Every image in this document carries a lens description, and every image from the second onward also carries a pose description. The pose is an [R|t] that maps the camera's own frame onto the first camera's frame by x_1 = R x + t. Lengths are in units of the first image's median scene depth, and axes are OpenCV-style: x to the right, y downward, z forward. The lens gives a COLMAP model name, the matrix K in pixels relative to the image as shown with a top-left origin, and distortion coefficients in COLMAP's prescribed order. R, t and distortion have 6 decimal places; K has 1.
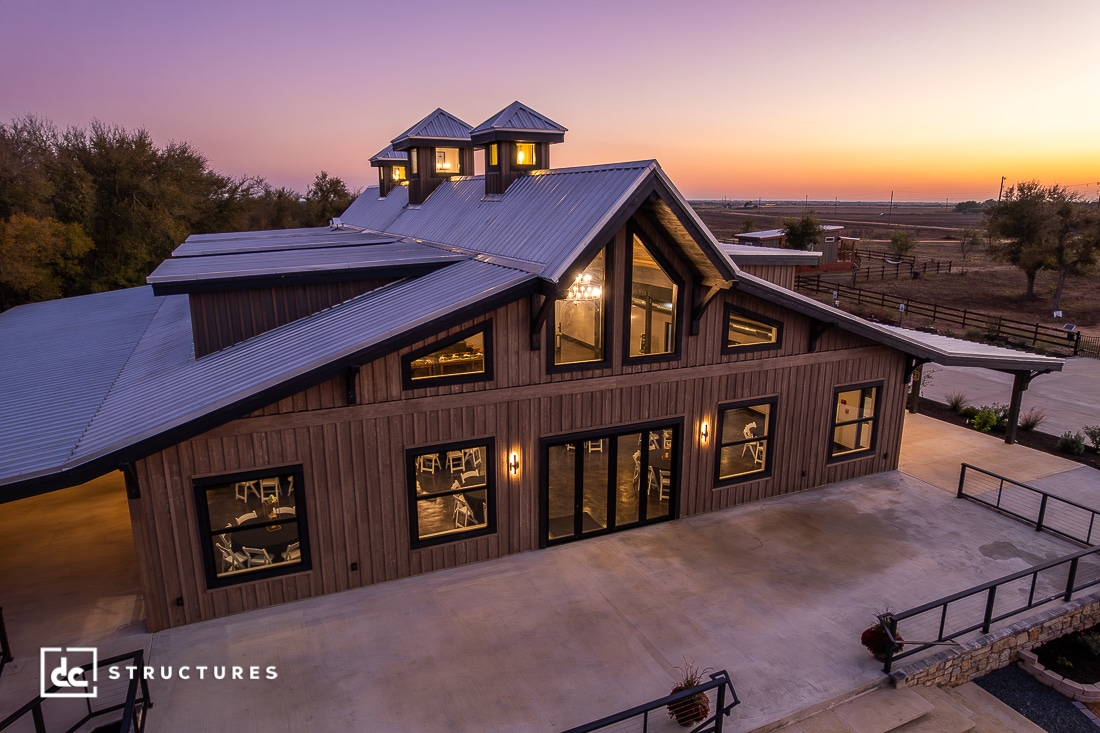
lens RADIAL K [[704.4, 0, 554.7], [0, 704.4, 367.0], [0, 0, 1]] dist [-0.081658, 0.067303]
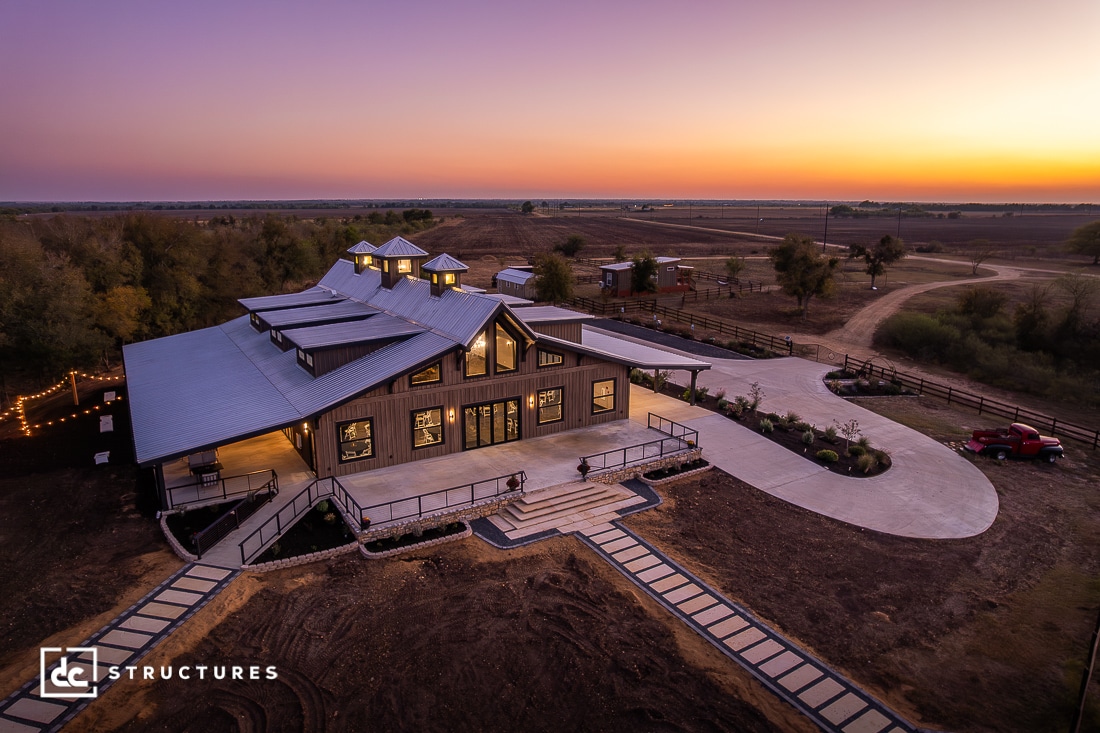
lens RADIAL K [[704.4, 0, 554.7], [0, 704.4, 367.0], [0, 0, 1]] dist [-0.081658, 0.067303]
pose [[0.991056, -0.031165, 0.129753, -0.012148], [0.031091, 0.999513, 0.002598, -0.029937], [-0.129771, 0.001459, 0.991543, -1.454992]]
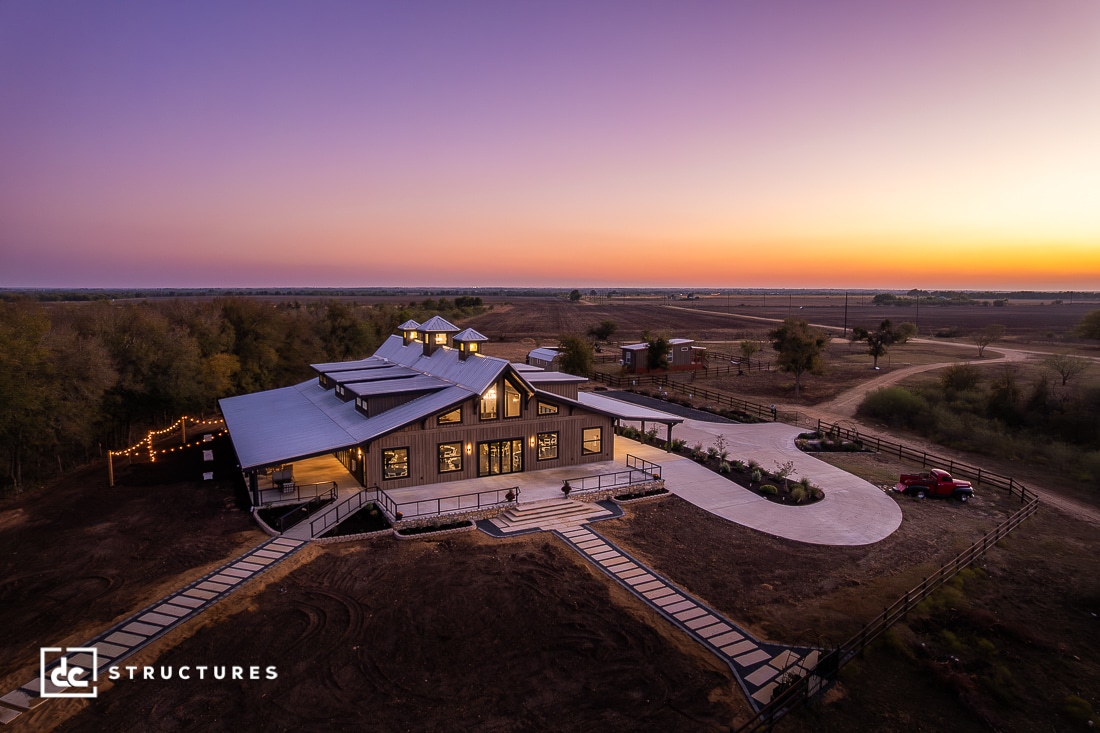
lens RADIAL K [[704.4, 0, 554.7], [0, 704.4, 367.0], [0, 0, 1]] dist [-0.081658, 0.067303]
pose [[0.998105, -0.005595, 0.061285, 0.135720], [0.013032, 0.992489, -0.121636, 0.152927], [-0.060144, 0.122204, 0.990681, -2.207360]]
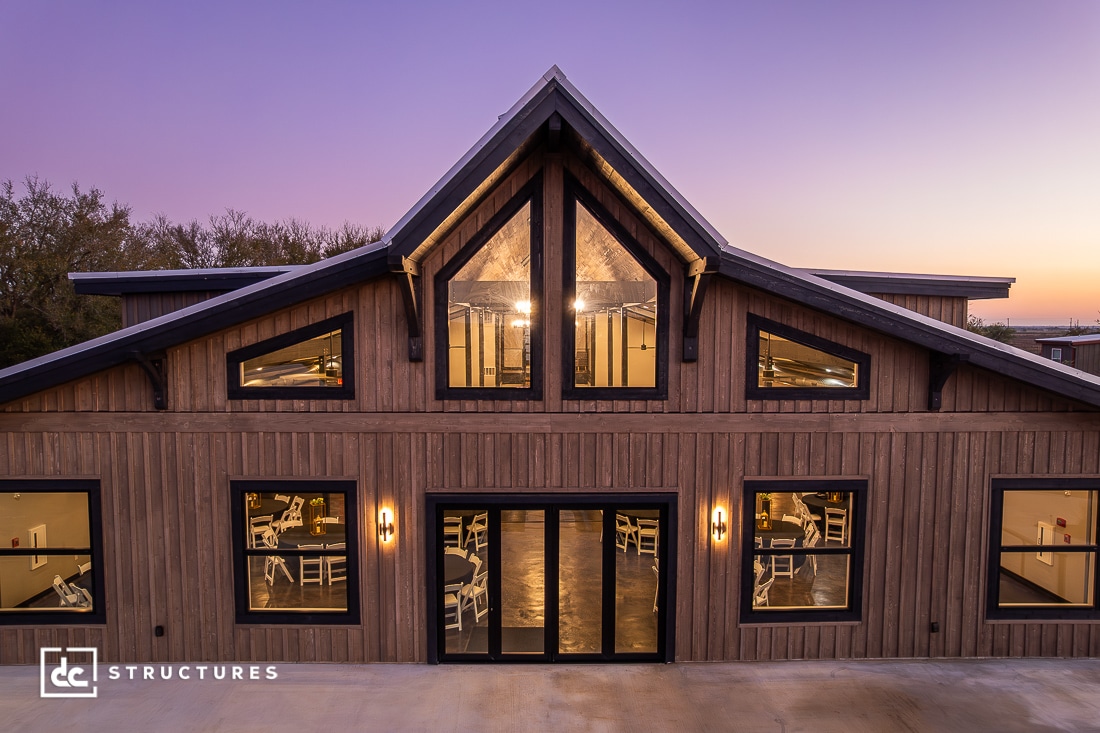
lens RADIAL K [[704.4, 0, 554.7], [0, 704.4, 367.0], [0, 0, 1]] dist [-0.081658, 0.067303]
pose [[0.914486, 0.023876, -0.403911, 0.351728], [-0.093714, 0.983612, -0.154032, 0.070096], [0.393614, 0.178712, 0.901737, 0.392275]]
